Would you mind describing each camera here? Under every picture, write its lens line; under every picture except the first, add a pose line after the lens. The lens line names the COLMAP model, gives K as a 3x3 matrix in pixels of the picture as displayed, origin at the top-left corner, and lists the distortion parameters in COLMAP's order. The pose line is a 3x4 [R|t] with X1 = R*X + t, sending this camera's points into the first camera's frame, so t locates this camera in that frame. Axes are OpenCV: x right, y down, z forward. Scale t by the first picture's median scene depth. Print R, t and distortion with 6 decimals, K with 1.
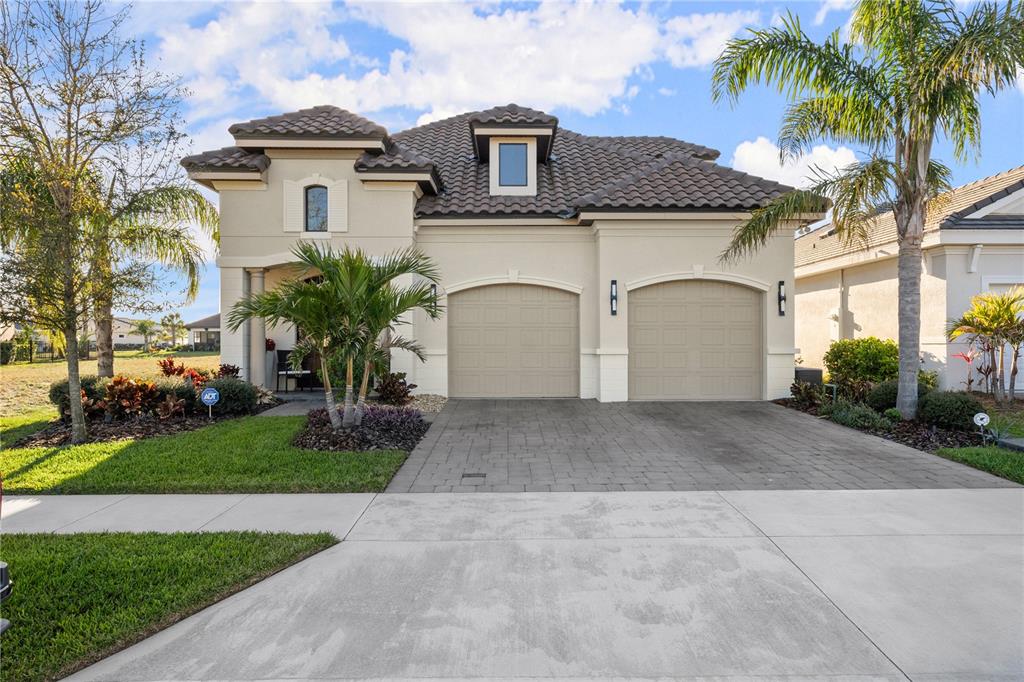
lens RADIAL K [[642.6, 0, 509.7], [0, 642.6, 344.0], [0, 0, 1]] dist [0.000840, 0.001000]
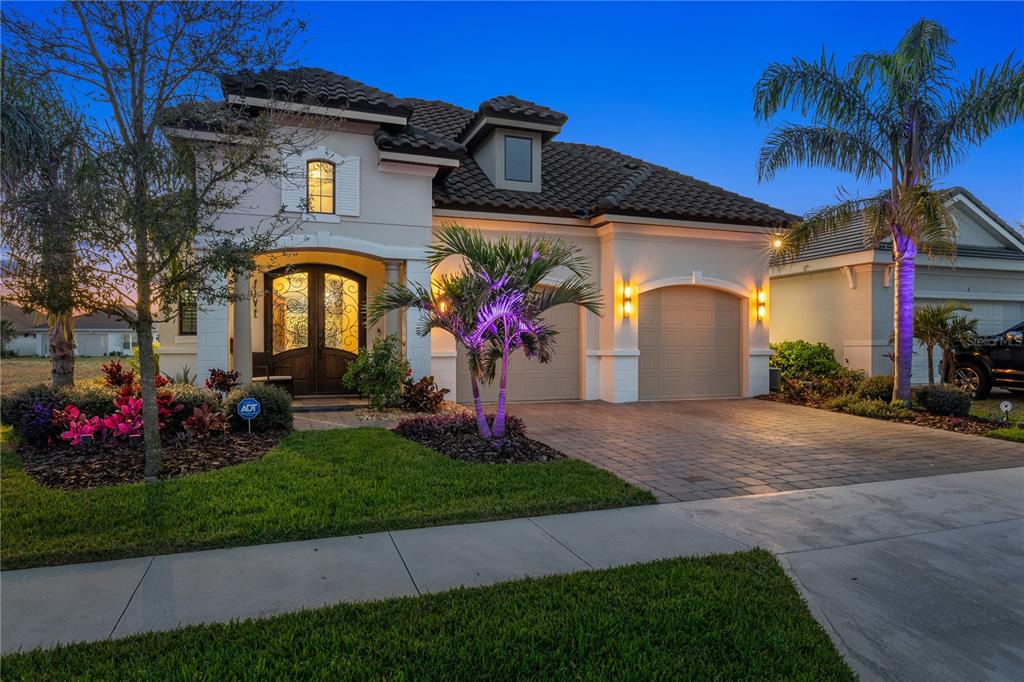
lens RADIAL K [[642.6, 0, 516.4], [0, 642.6, 348.5], [0, 0, 1]] dist [0.000840, 0.001000]
pose [[0.940706, 0.000633, 0.339223, -0.360535], [-0.001409, 0.999997, 0.002042, 0.003741], [-0.339220, -0.002399, 0.940704, 0.103749]]
